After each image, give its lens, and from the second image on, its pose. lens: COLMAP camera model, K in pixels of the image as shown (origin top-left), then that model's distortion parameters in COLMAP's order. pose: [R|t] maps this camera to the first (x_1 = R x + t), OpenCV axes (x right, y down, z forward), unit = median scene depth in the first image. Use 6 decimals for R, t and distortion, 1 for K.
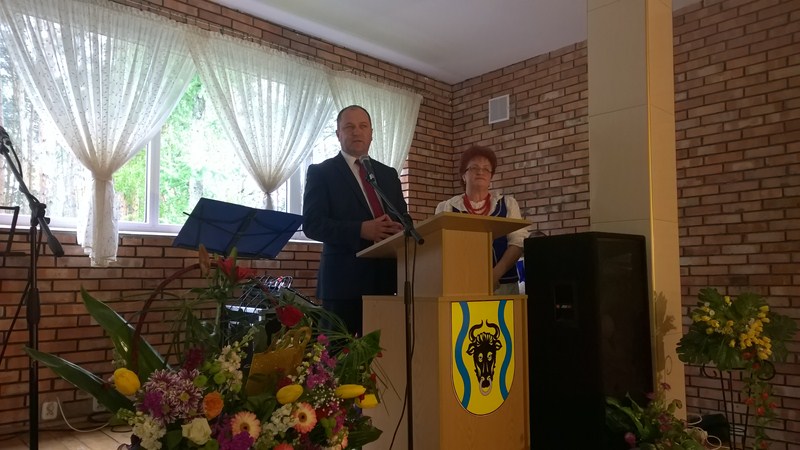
lens RADIAL K [[584.1, 0, 402.4], [0, 584.1, 240.1], [0, 0, 1]] dist [0.073773, -0.052237]
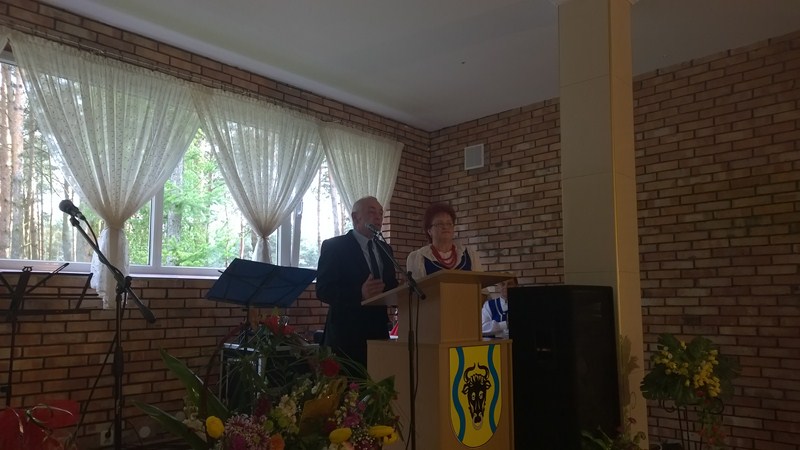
lens RADIAL K [[584.1, 0, 394.9], [0, 584.1, 248.1], [0, 0, 1]] dist [0.073773, -0.052237]
pose [[0.998695, 0.006871, 0.050604, -0.053483], [-0.005394, 0.999557, -0.029268, -0.036243], [-0.050783, 0.028956, 0.998290, -0.095175]]
